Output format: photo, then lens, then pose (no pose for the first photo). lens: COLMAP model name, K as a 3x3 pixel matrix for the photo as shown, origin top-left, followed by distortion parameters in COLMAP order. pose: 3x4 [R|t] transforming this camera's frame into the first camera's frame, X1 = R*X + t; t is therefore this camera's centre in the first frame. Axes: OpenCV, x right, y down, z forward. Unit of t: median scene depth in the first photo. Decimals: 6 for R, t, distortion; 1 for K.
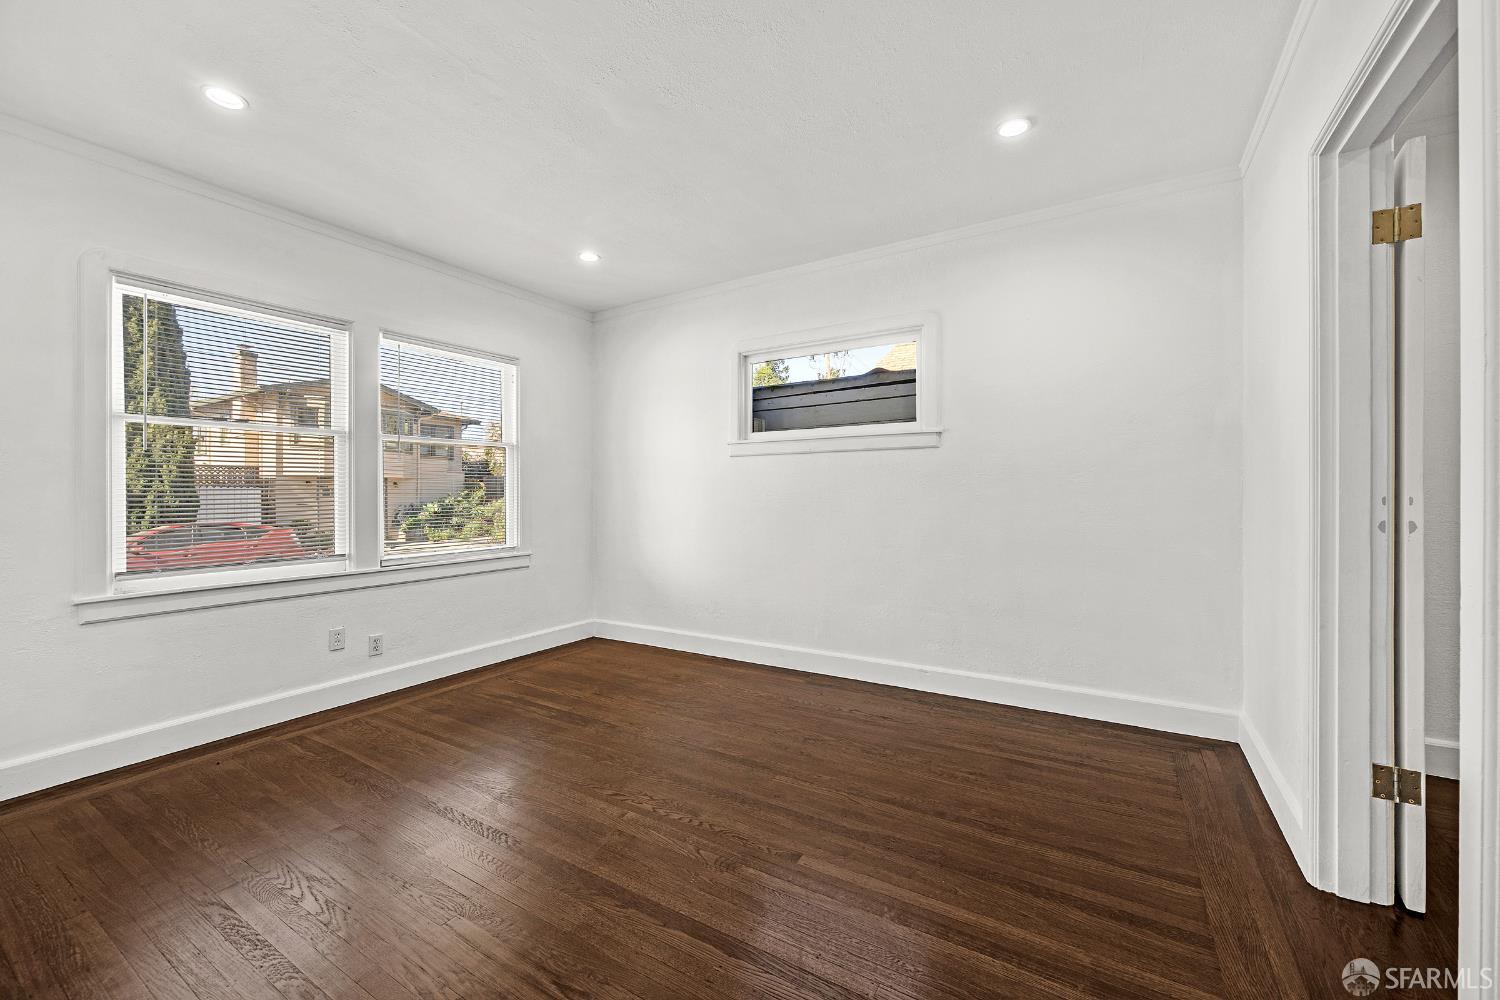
lens RADIAL K [[592.2, 0, 750.0], [0, 592.2, 500.0], [0, 0, 1]] dist [-0.003263, 0.000040]
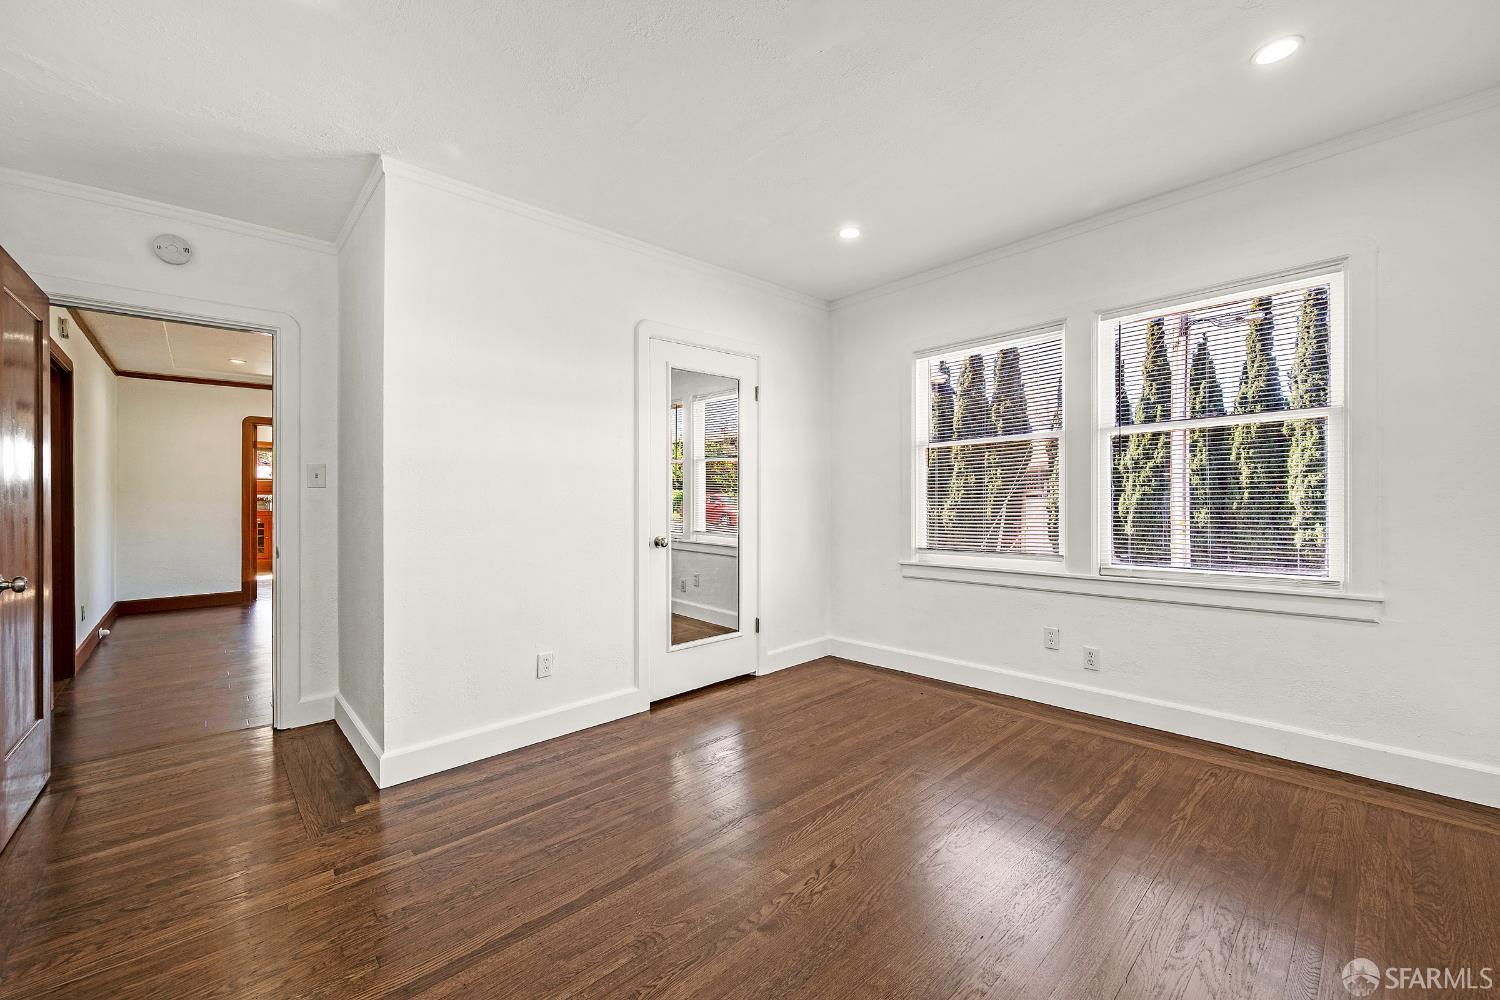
lens RADIAL K [[592.2, 0, 750.0], [0, 592.2, 500.0], [0, 0, 1]] dist [-0.003263, 0.000040]
pose [[-0.248016, 0.016891, -0.968609, 0.439435], [0.004872, 0.999857, 0.016188, -0.023426], [0.968744, -0.000705, -0.248063, 0.801296]]
